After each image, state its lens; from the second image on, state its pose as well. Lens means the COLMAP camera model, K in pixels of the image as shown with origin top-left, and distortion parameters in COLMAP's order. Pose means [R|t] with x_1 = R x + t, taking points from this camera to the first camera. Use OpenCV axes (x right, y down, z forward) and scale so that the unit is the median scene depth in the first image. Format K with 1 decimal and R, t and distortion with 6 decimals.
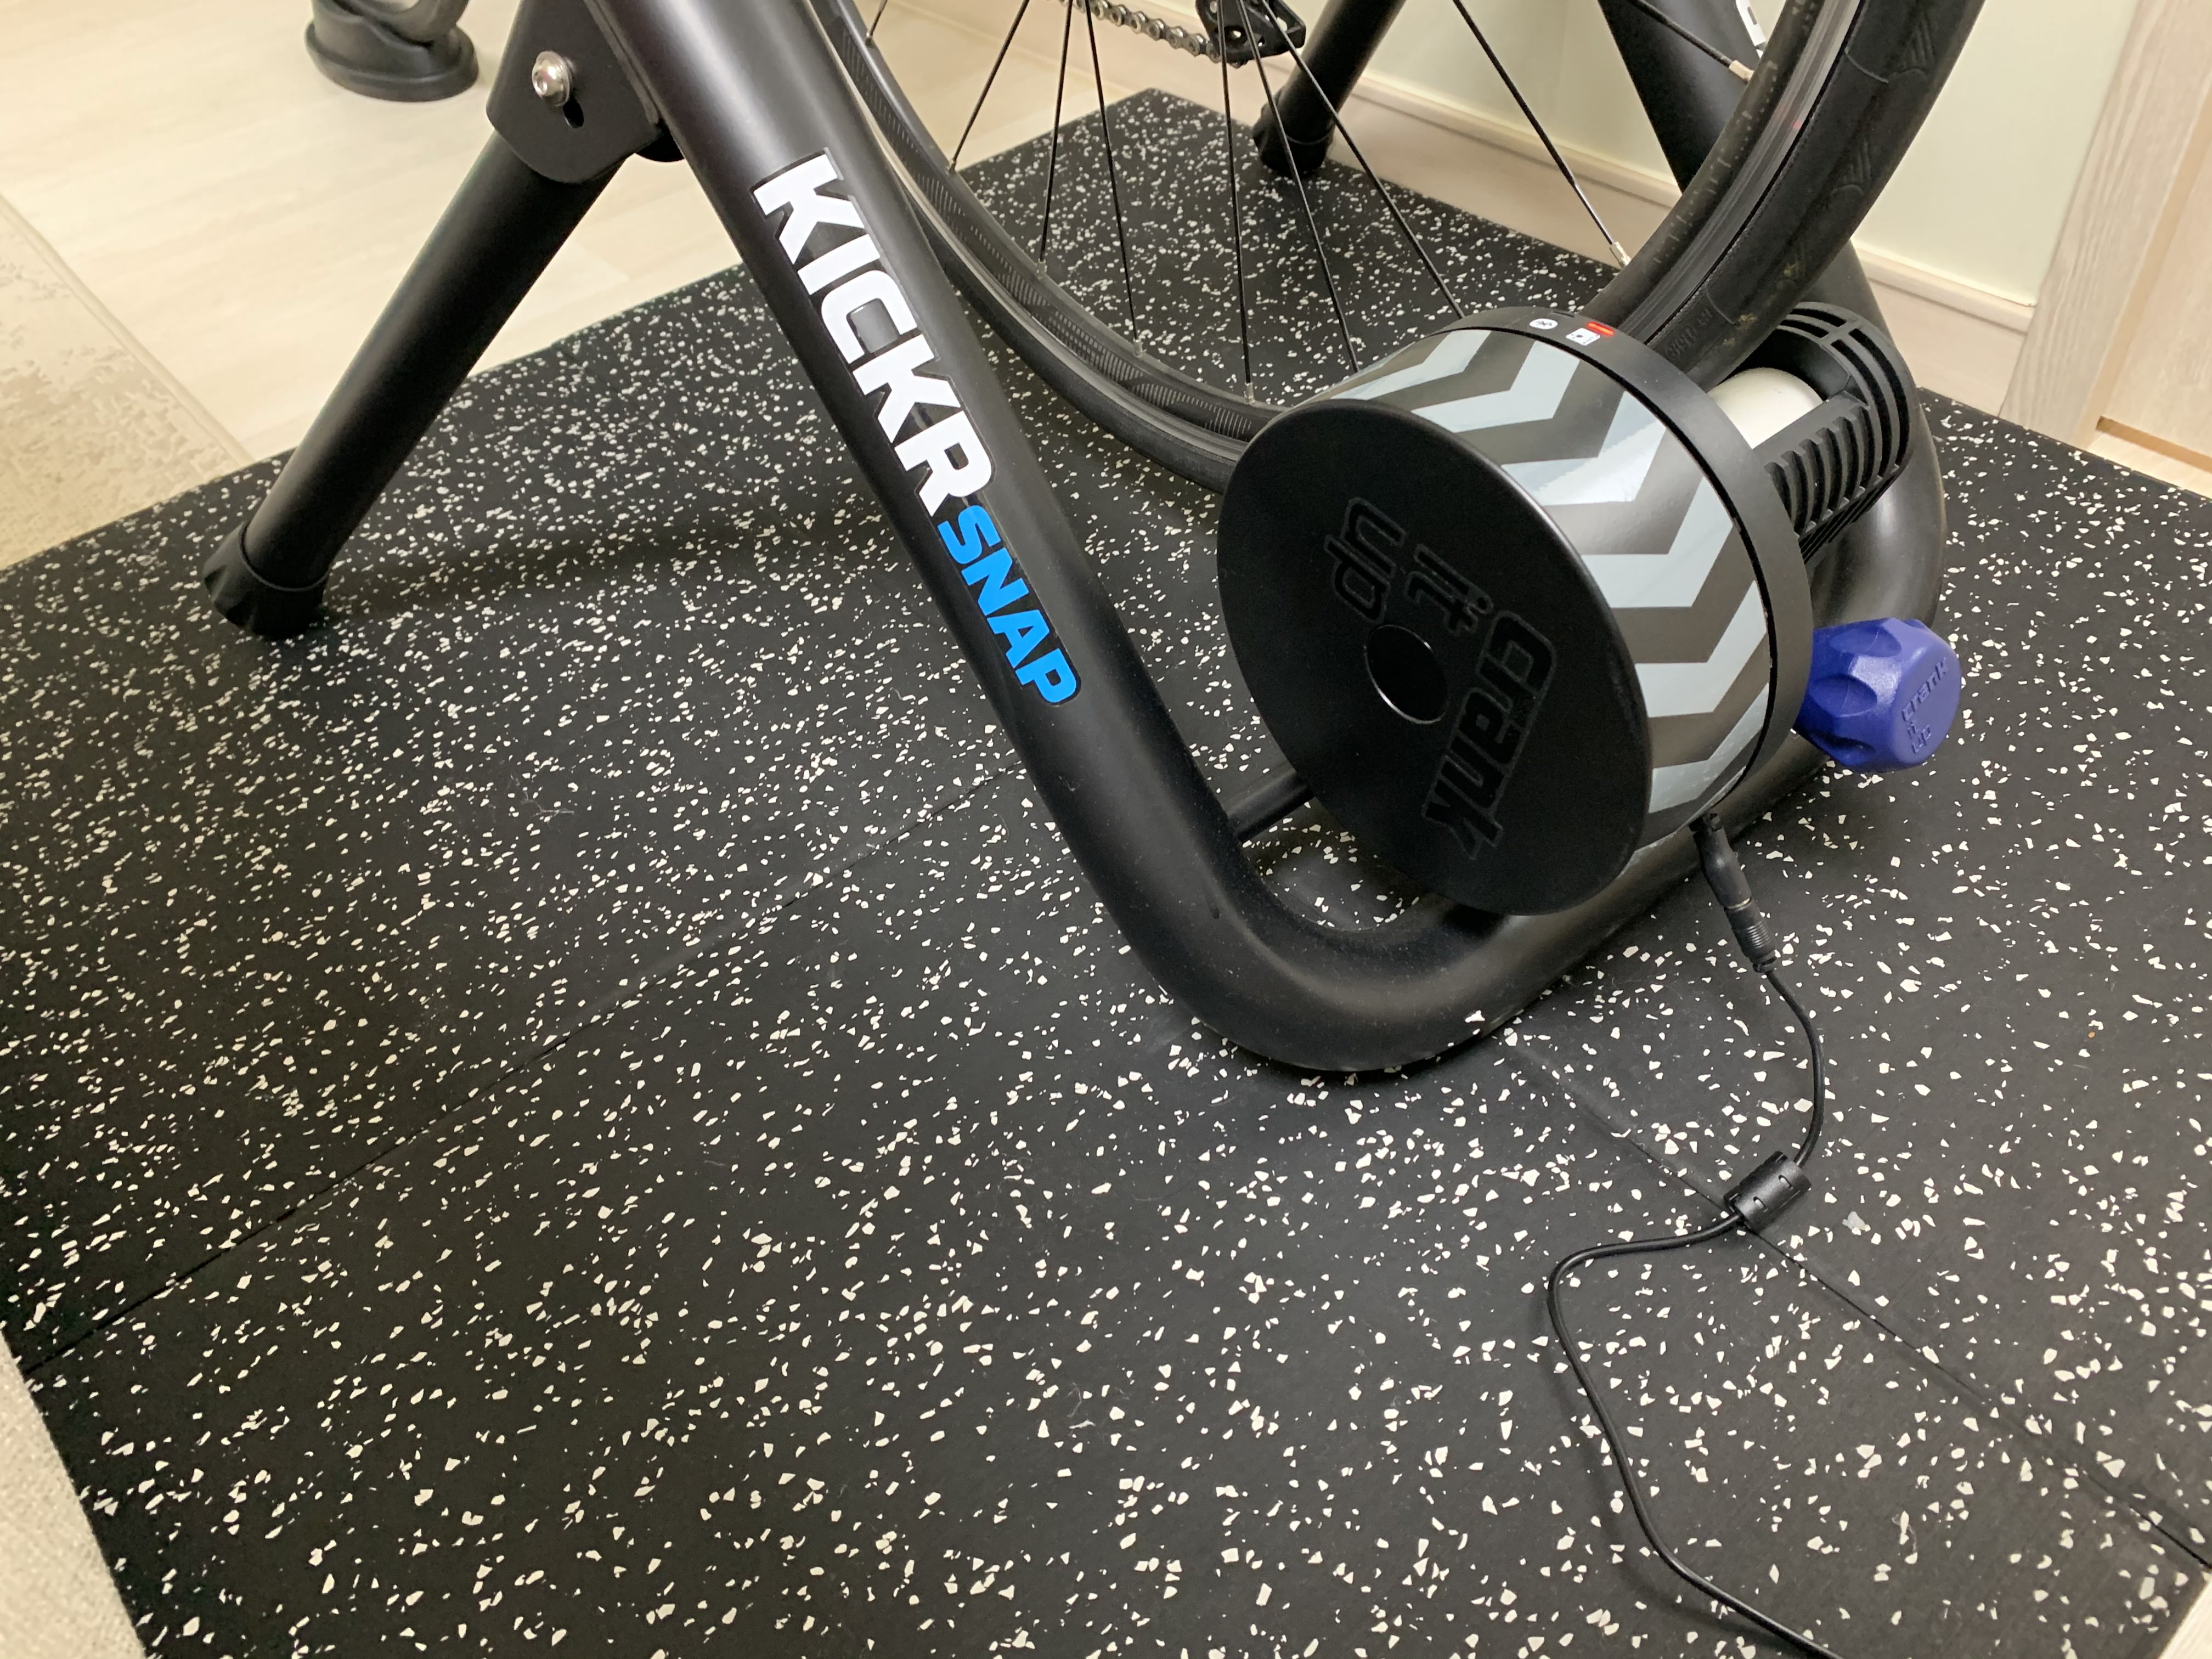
lens RADIAL K [[1689.6, 0, 1102.2], [0, 1689.6, 827.9], [0, 0, 1]] dist [0.012301, -0.017198]
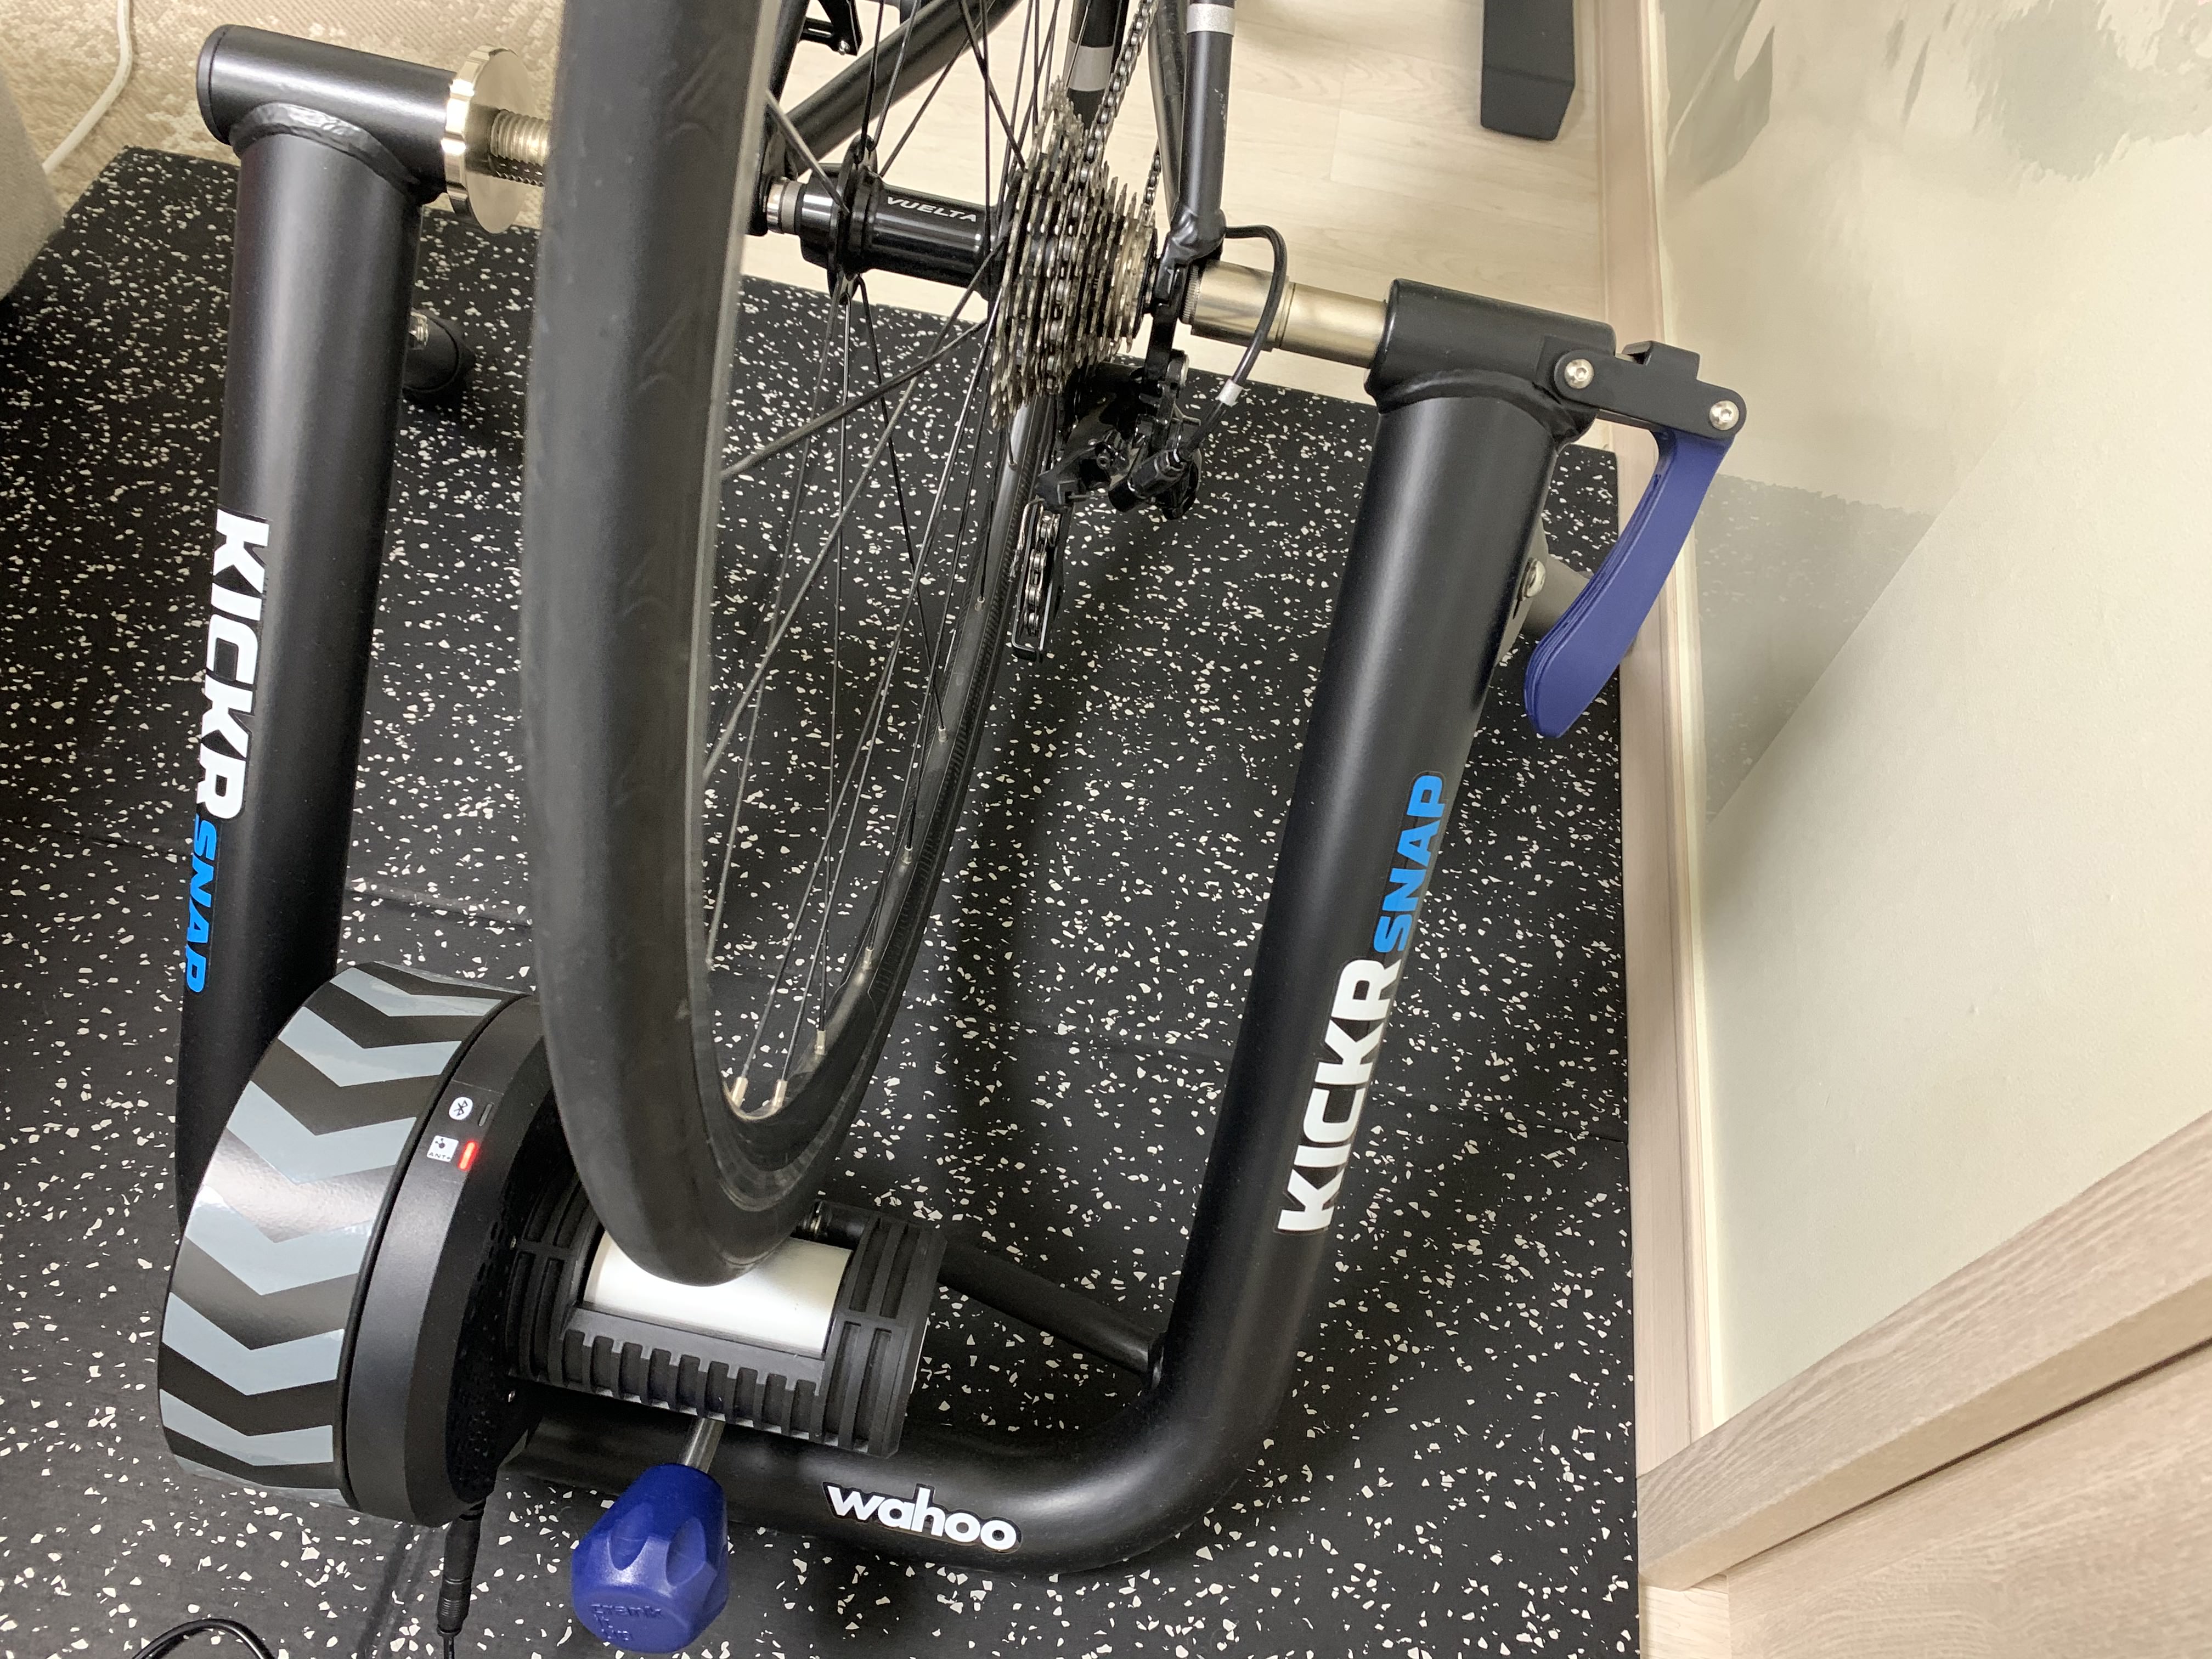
lens RADIAL K [[1689.6, 0, 1104.7], [0, 1689.6, 829.8], [0, 0, 1]] dist [0.012301, -0.017198]
pose [[0.629158, 0.714315, -0.306454, 0.576620], [-0.654021, 0.699558, 0.287880, -0.796555], [0.420019, 0.019305, 0.907310, 0.170919]]
